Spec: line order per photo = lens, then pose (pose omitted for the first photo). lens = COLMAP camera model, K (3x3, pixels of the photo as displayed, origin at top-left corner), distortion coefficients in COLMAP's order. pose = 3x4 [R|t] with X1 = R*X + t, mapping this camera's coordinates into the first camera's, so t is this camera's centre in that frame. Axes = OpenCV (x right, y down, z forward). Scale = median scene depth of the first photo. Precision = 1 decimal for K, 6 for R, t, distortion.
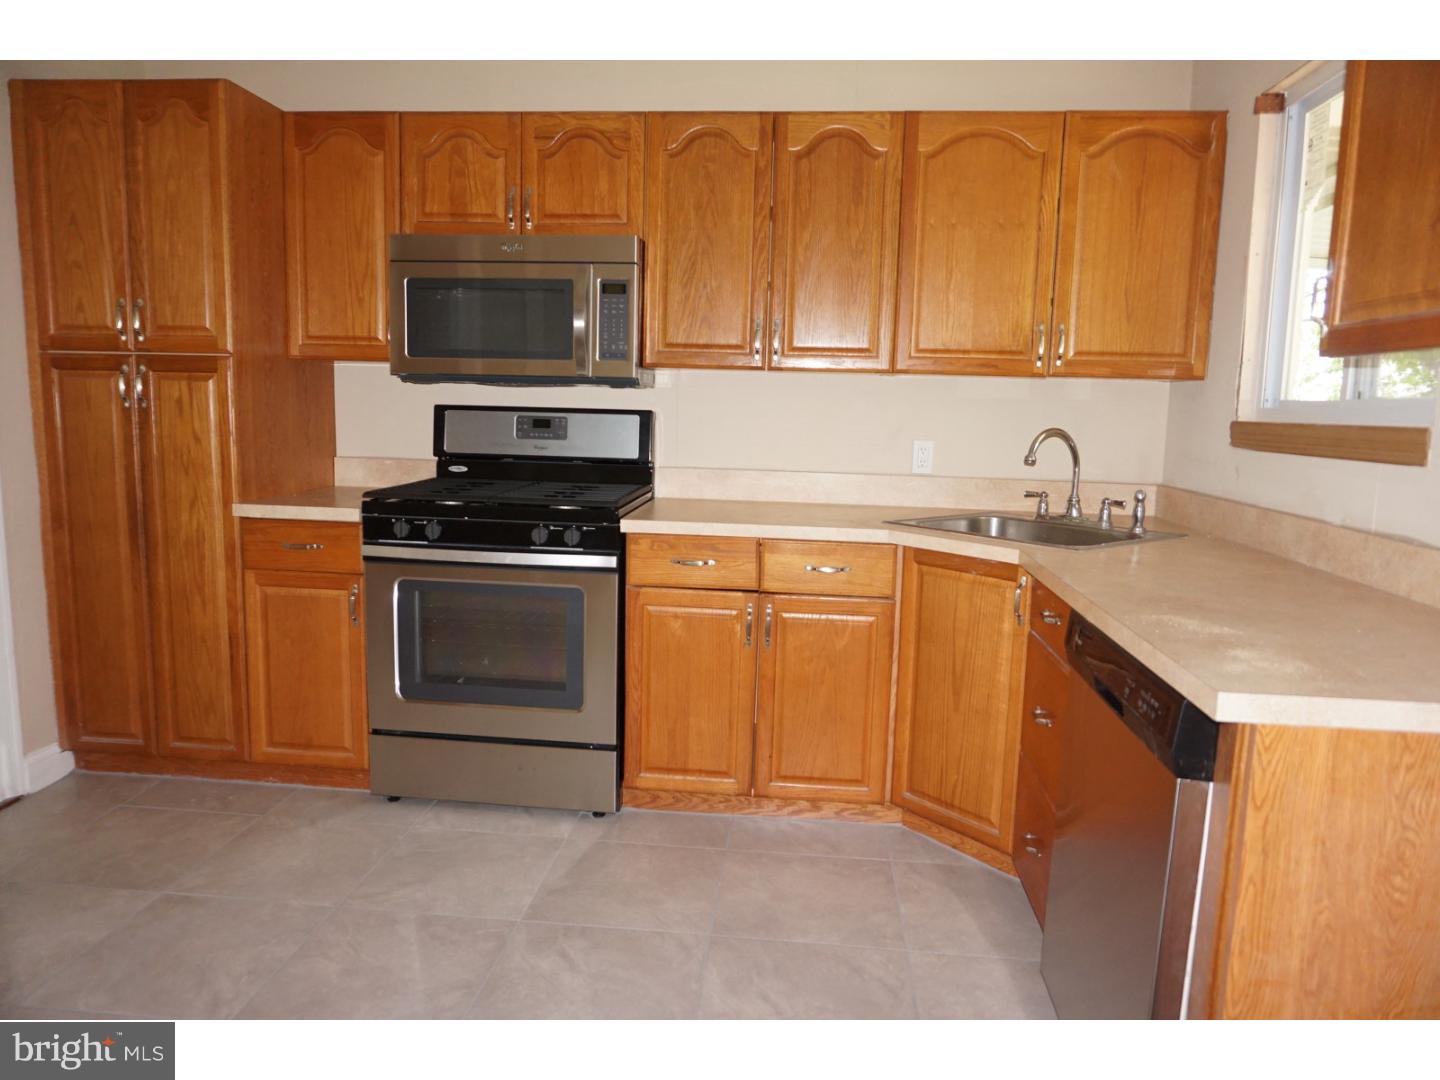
lens RADIAL K [[985.5, 0, 724.6], [0, 985.5, 537.9], [0, 0, 1]] dist [-0.022078, 0.027588]
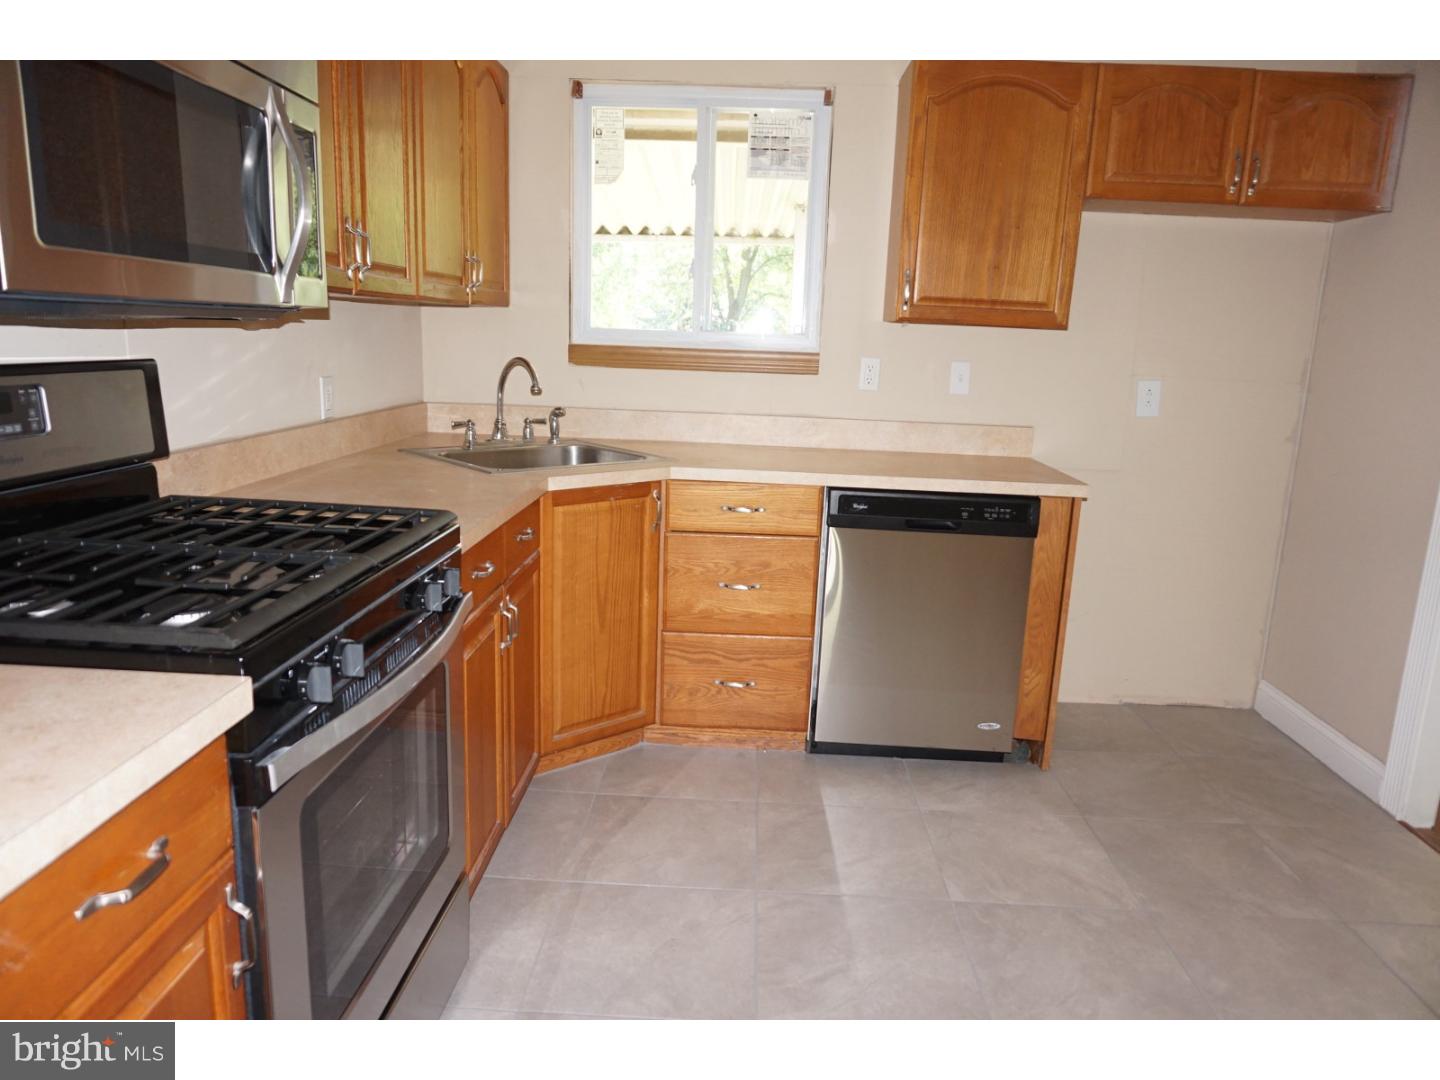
lens RADIAL K [[985.5, 0, 724.6], [0, 985.5, 537.9], [0, 0, 1]] dist [-0.022078, 0.027588]
pose [[-0.055640, -0.233481, 0.970768, -0.738100], [0.096482, 0.966467, 0.237977, -0.153632], [-0.993778, 0.106903, -0.031248, 0.833013]]
